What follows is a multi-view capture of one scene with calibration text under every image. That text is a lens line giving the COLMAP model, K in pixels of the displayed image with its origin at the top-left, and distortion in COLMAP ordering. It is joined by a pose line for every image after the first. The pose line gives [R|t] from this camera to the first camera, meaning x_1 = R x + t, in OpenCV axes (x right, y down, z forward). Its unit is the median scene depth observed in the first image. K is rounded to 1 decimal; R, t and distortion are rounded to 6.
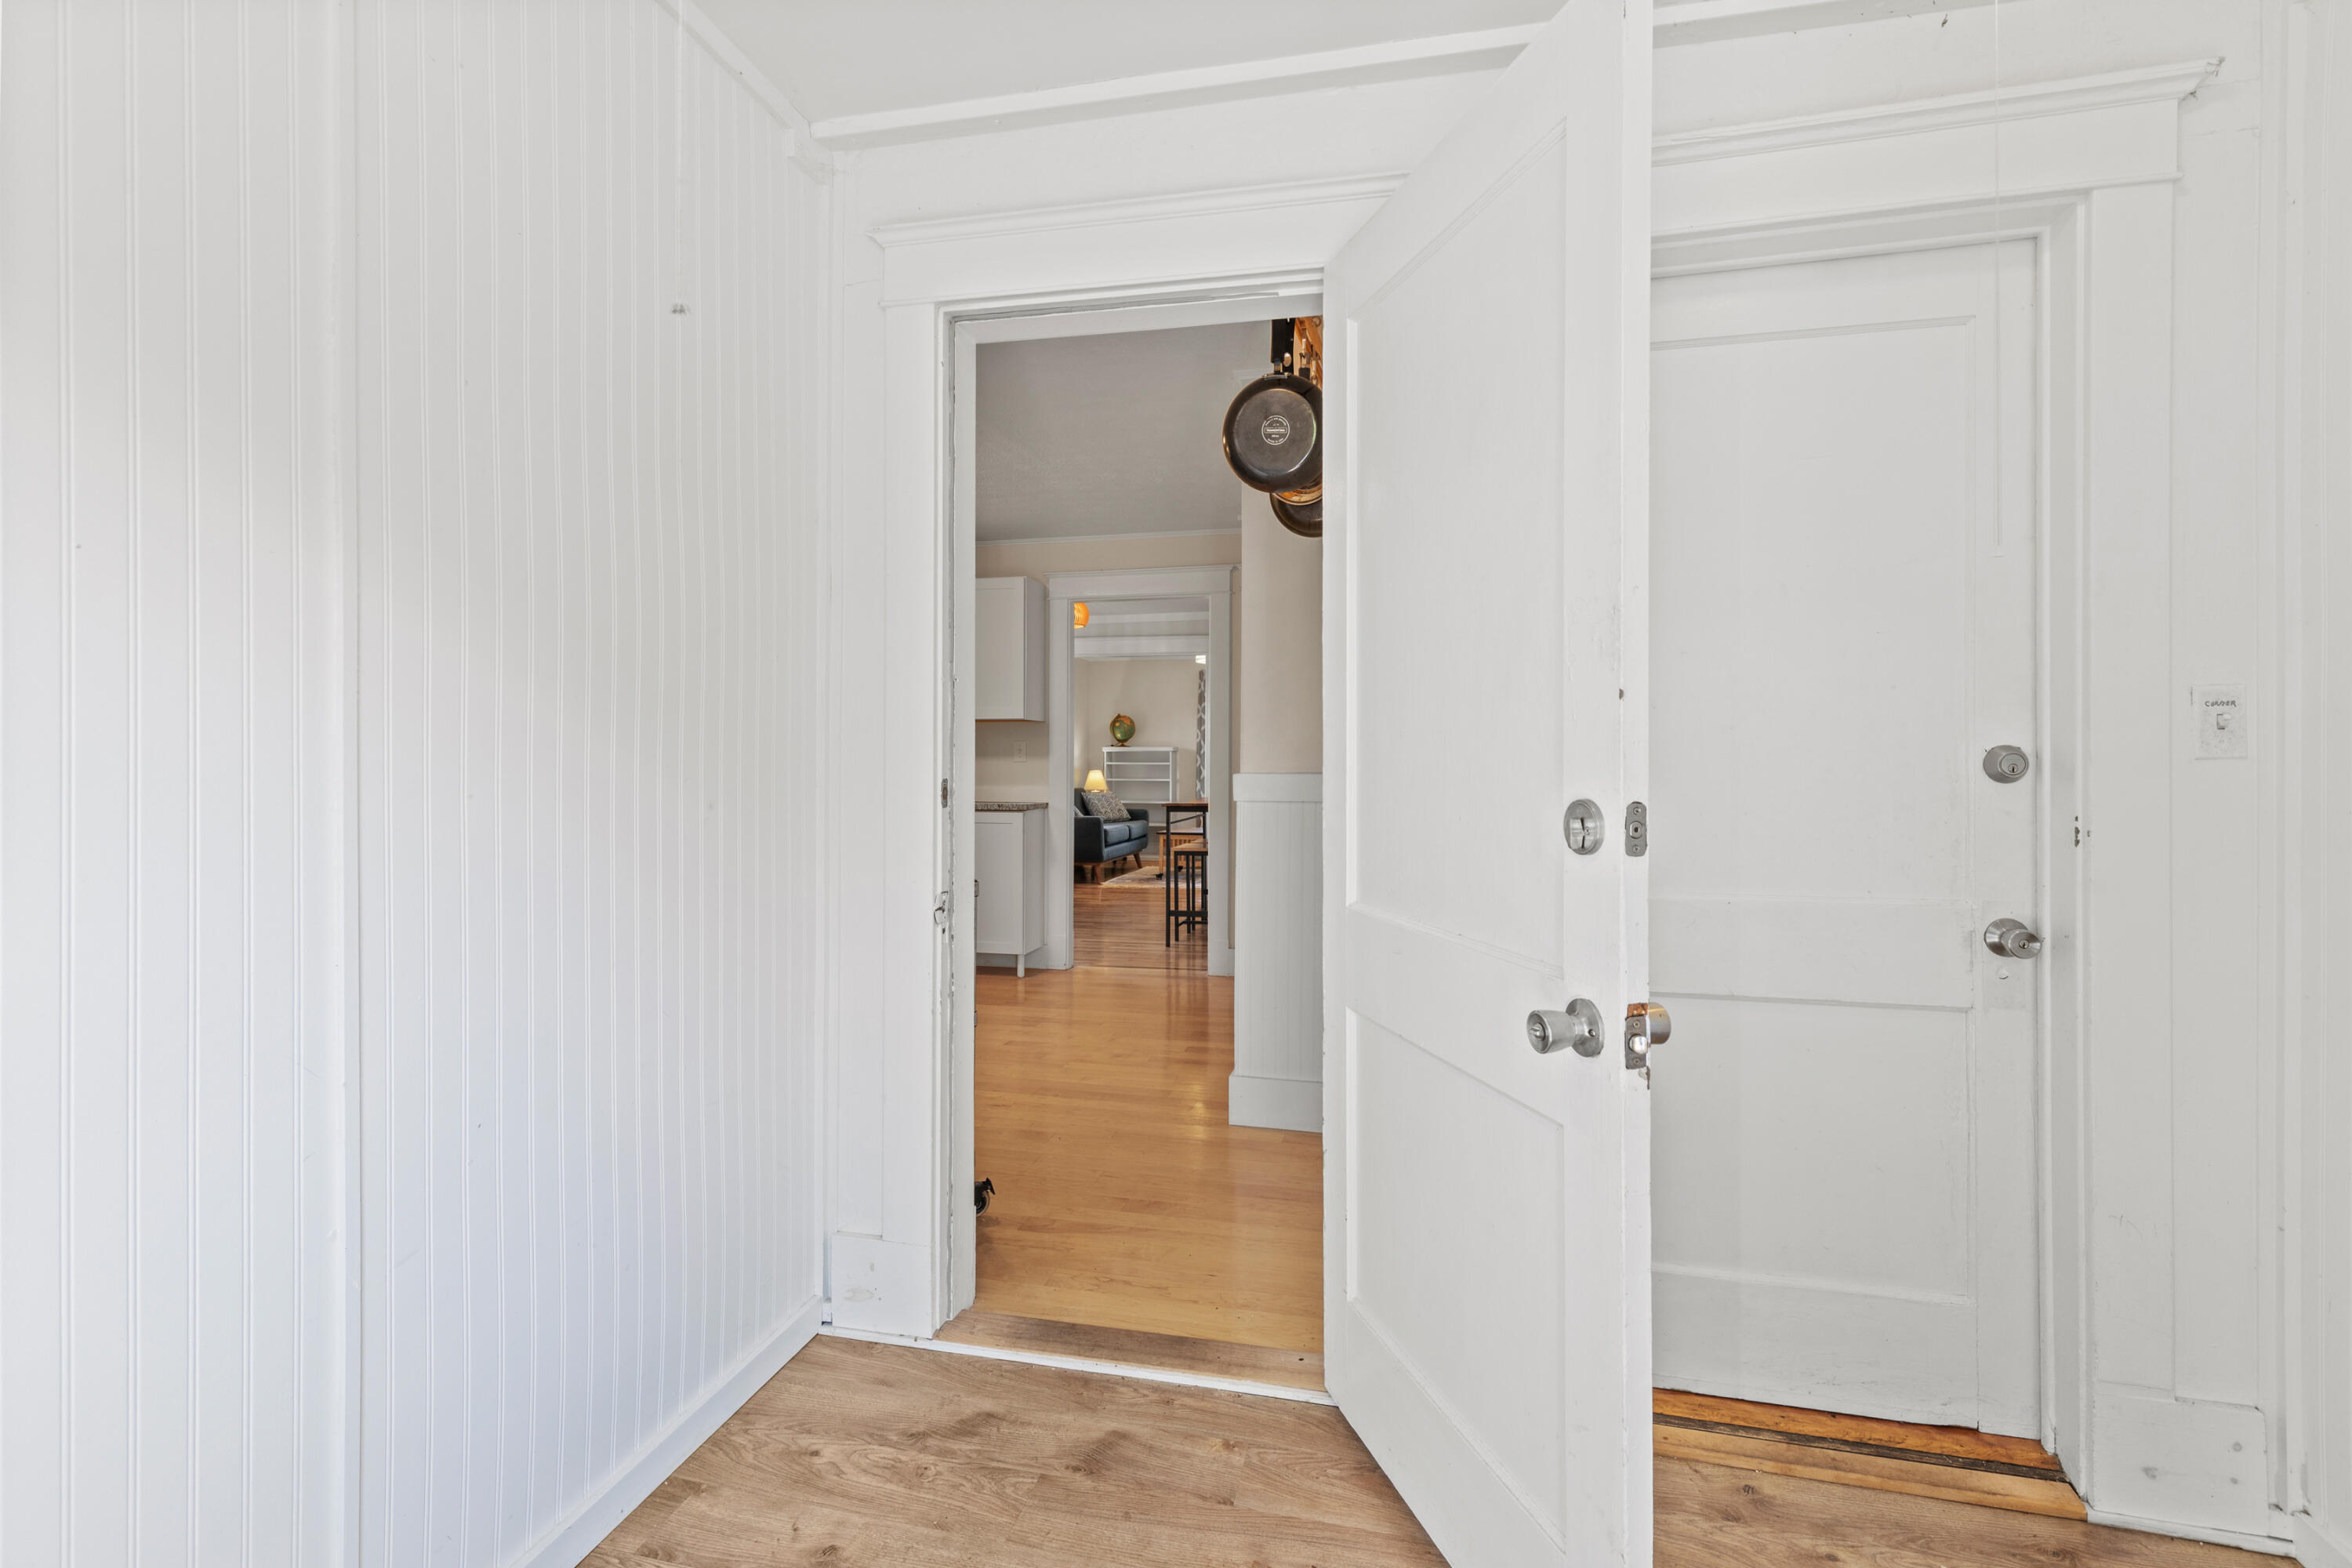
lens RADIAL K [[1061.9, 0, 1171.1], [0, 1061.9, 771.2], [0, 0, 1]] dist [0.008273, -0.000514]
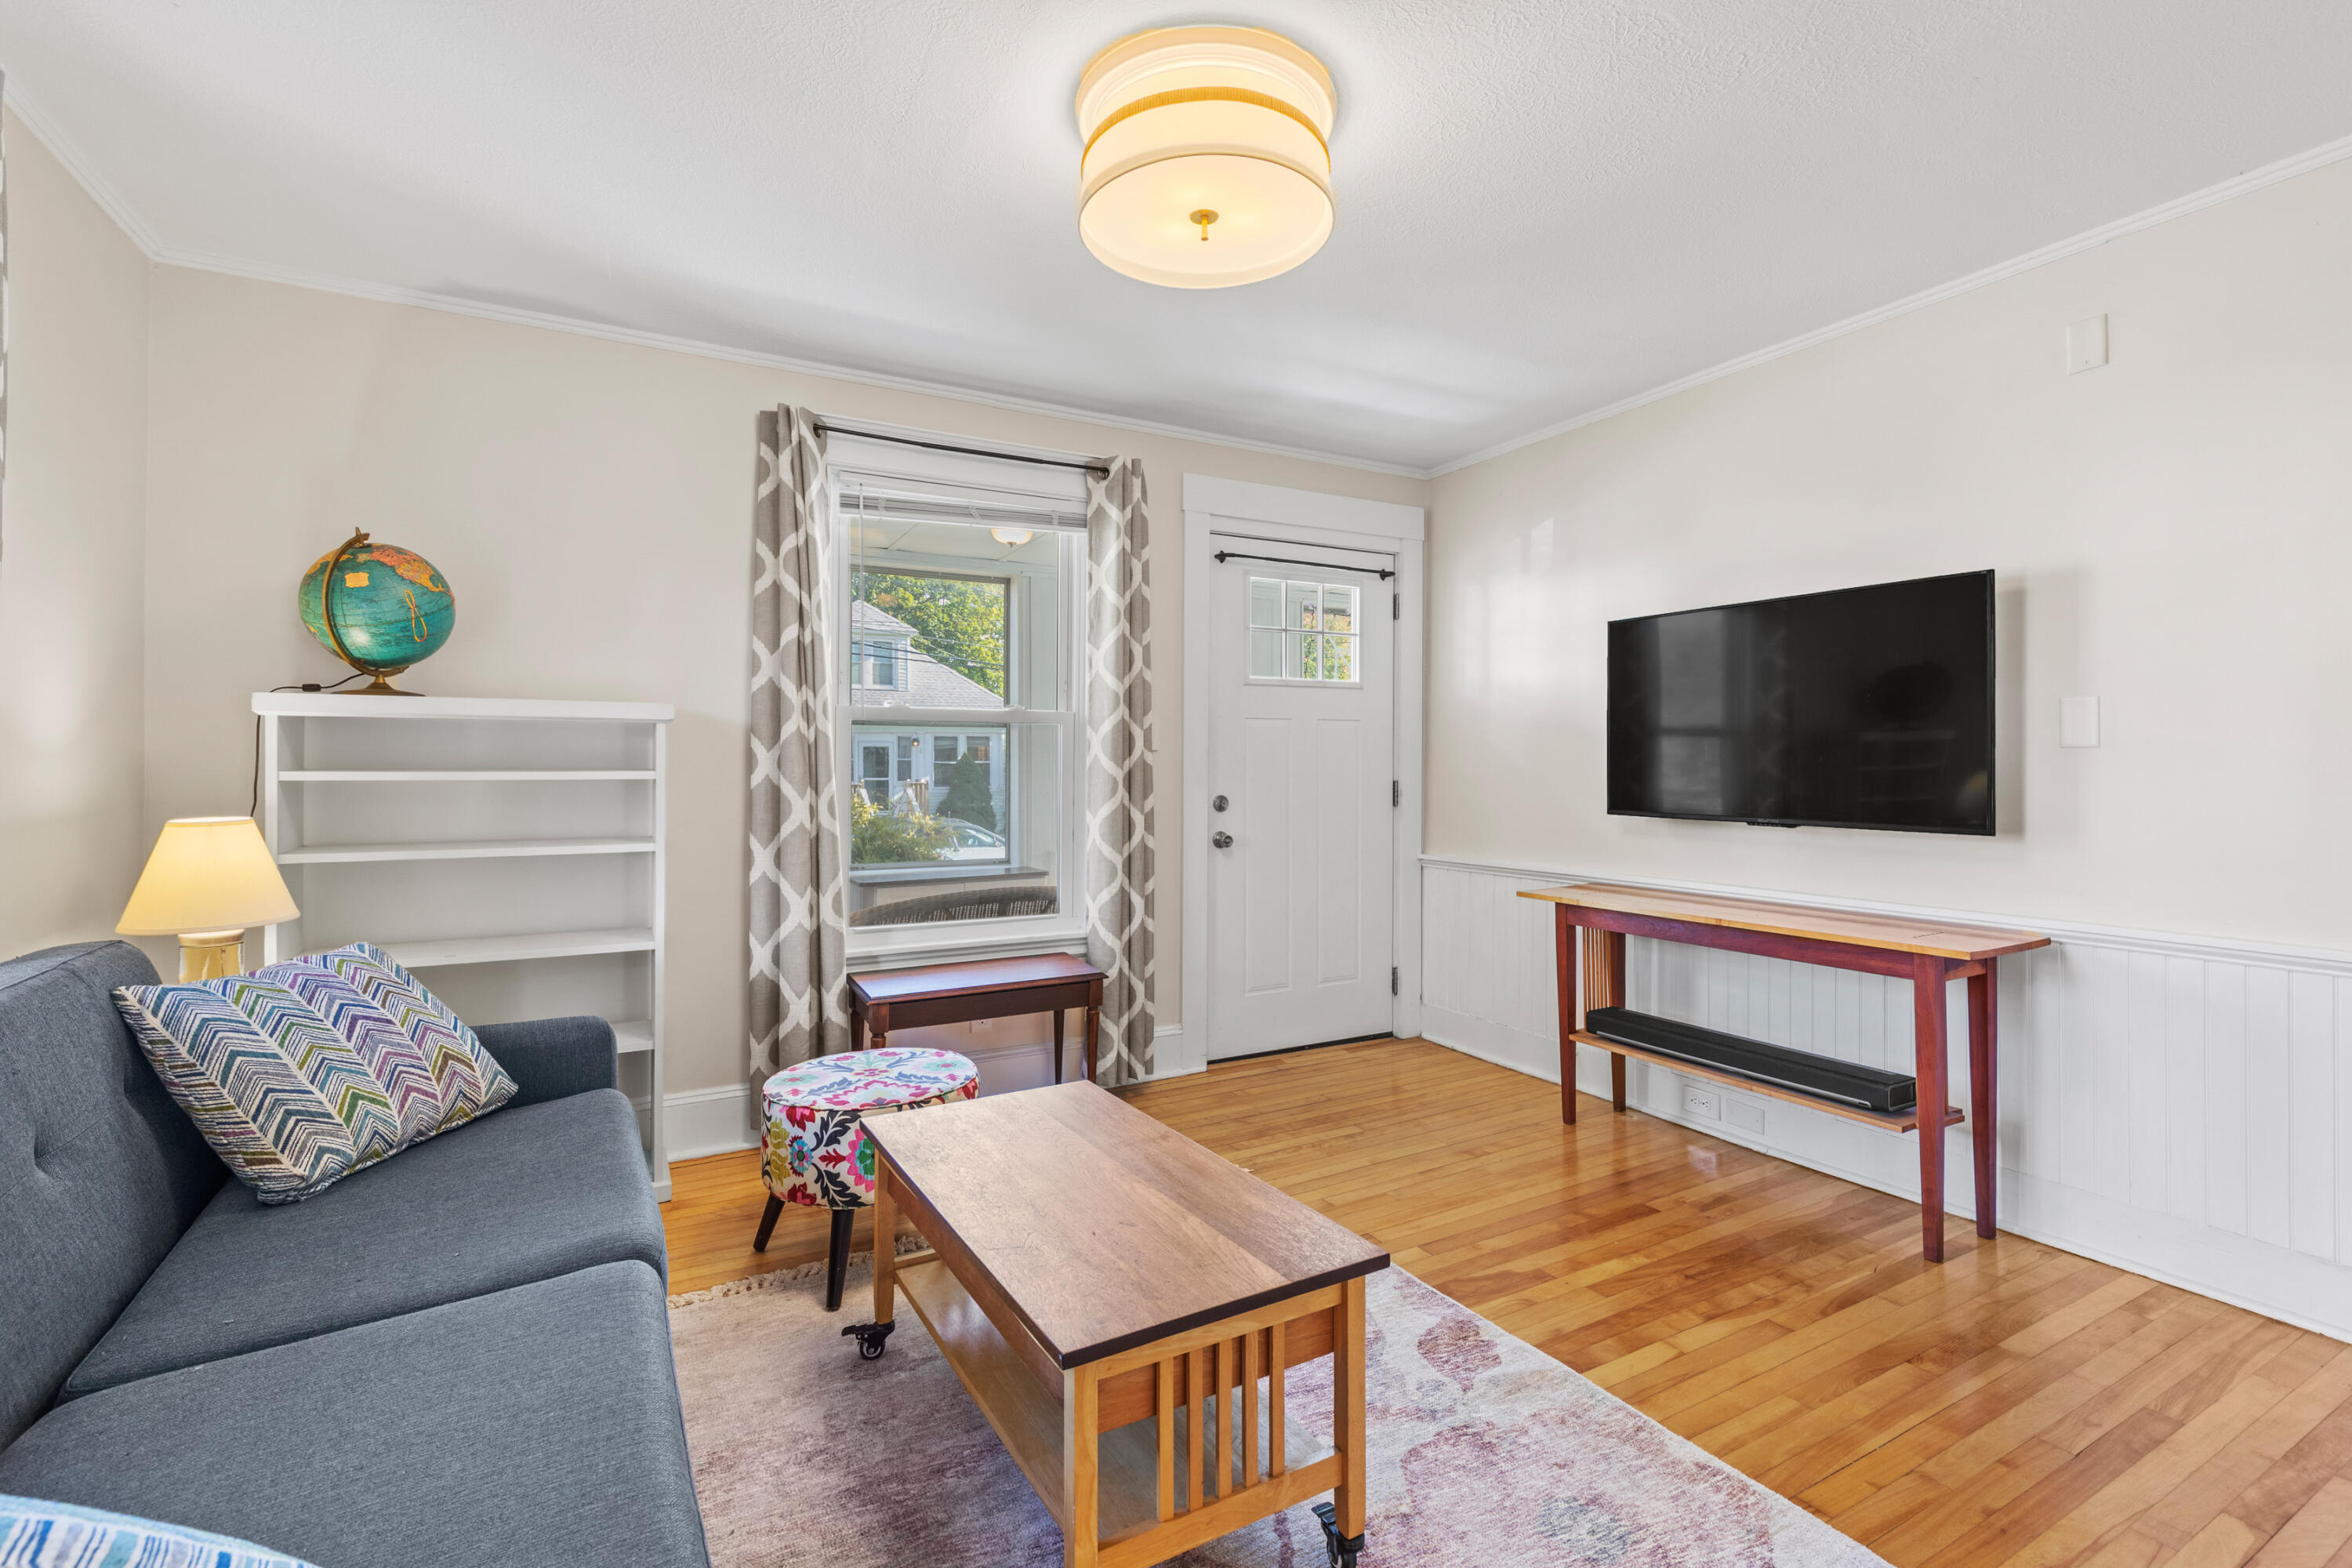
lens RADIAL K [[1061.9, 0, 1199.5], [0, 1061.9, 758.6], [0, 0, 1]] dist [0.008273, -0.000514]
pose [[0.733086, -0.002037, 0.680133, -0.070041], [0.007942, 0.999953, -0.005566, -0.008484], [-0.680090, 0.009482, 0.733068, 0.741880]]
